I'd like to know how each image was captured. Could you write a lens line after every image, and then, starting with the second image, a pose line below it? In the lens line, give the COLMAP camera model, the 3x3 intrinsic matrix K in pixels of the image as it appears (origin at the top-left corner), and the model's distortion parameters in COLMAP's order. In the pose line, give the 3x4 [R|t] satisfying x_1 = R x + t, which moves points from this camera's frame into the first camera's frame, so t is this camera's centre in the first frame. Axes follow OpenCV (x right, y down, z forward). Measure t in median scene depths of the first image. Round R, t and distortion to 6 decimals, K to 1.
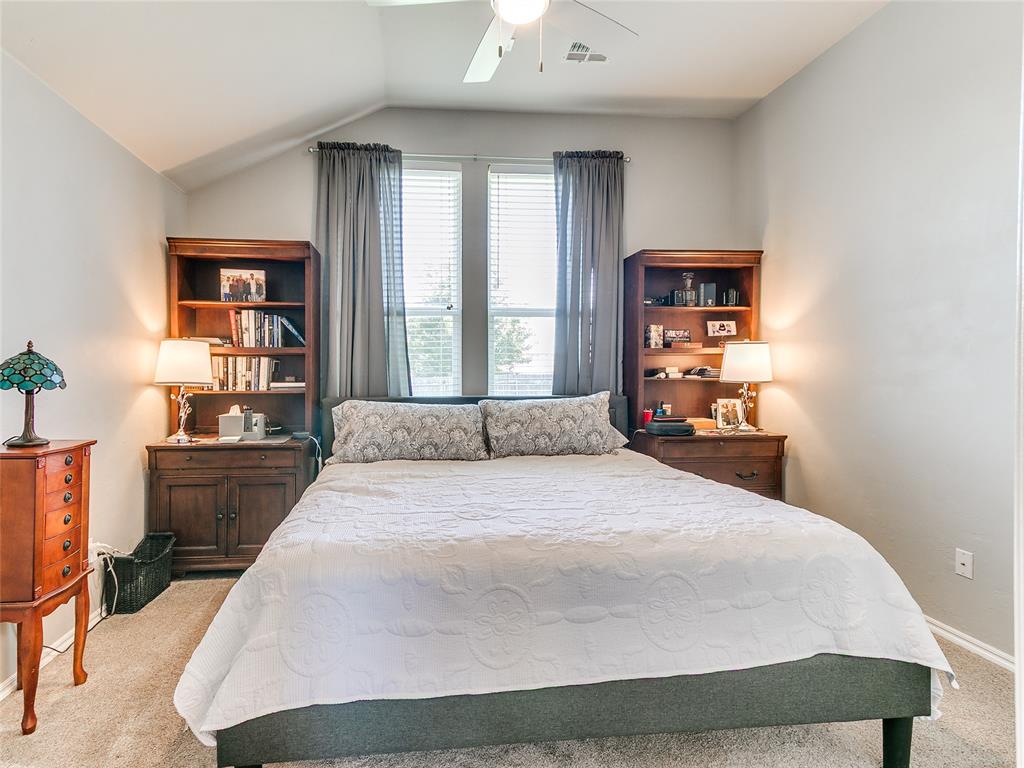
lens RADIAL K [[550.0, 0, 447.2], [0, 550.0, 367.1], [0, 0, 1]] dist [0.022594, 0.000110]
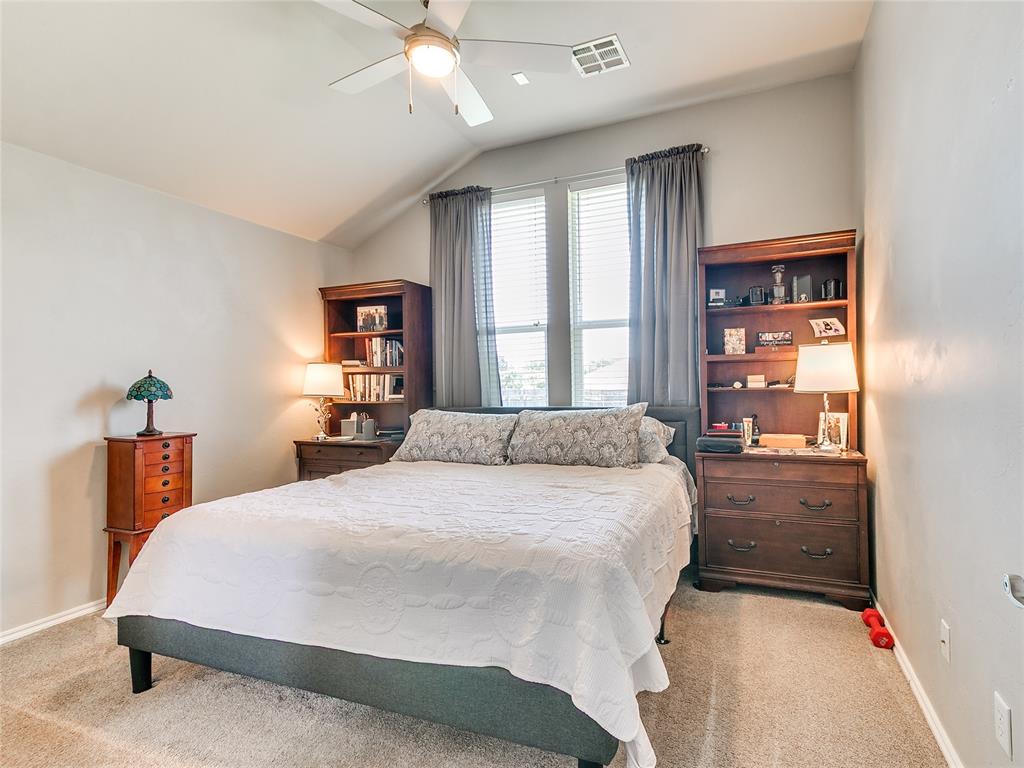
lens RADIAL K [[529.0, 0, 508.6], [0, 529.0, 371.6], [0, 0, 1]] dist [0.023996, -0.000520]
pose [[0.879879, -0.024505, -0.474565, 0.464553], [0.017661, 0.999666, -0.018876, 0.003102], [0.474869, 0.008227, 0.880018, 0.070596]]
